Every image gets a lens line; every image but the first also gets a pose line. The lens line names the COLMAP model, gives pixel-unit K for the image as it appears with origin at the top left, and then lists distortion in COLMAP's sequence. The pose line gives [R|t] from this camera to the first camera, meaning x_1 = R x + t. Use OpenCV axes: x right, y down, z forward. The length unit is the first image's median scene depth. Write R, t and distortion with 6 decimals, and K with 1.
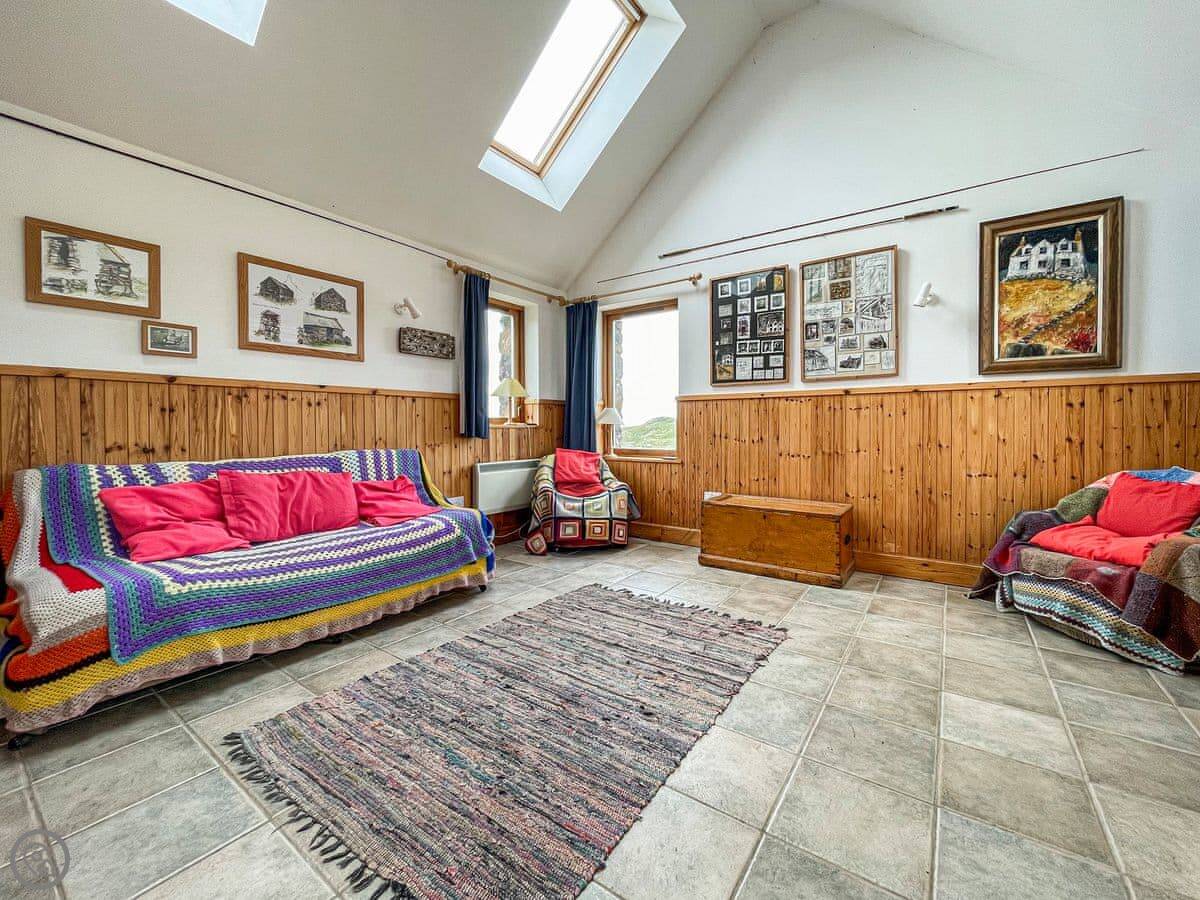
lens RADIAL K [[492.6, 0, 598.2], [0, 492.6, 422.4], [0, 0, 1]] dist [-0.001550, -0.000265]
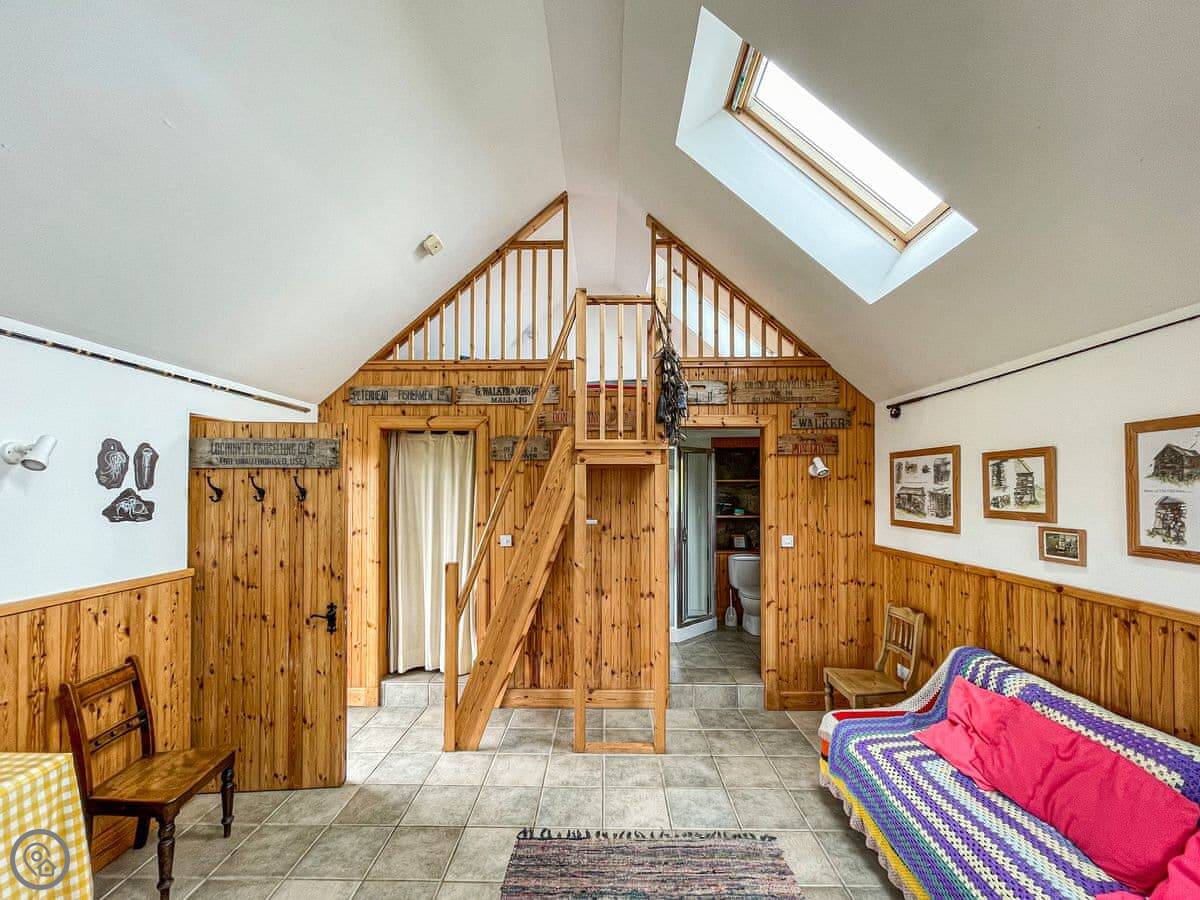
lens RADIAL K [[503.5, 0, 597.3], [0, 503.5, 490.5], [0, 0, 1]] dist [-0.002140, -0.000423]
pose [[-0.816971, -0.003456, -0.576668, 0.370077], [-0.002318, 0.999994, -0.002708, -0.265834], [0.576674, -0.000876, -0.816974, 1.266806]]
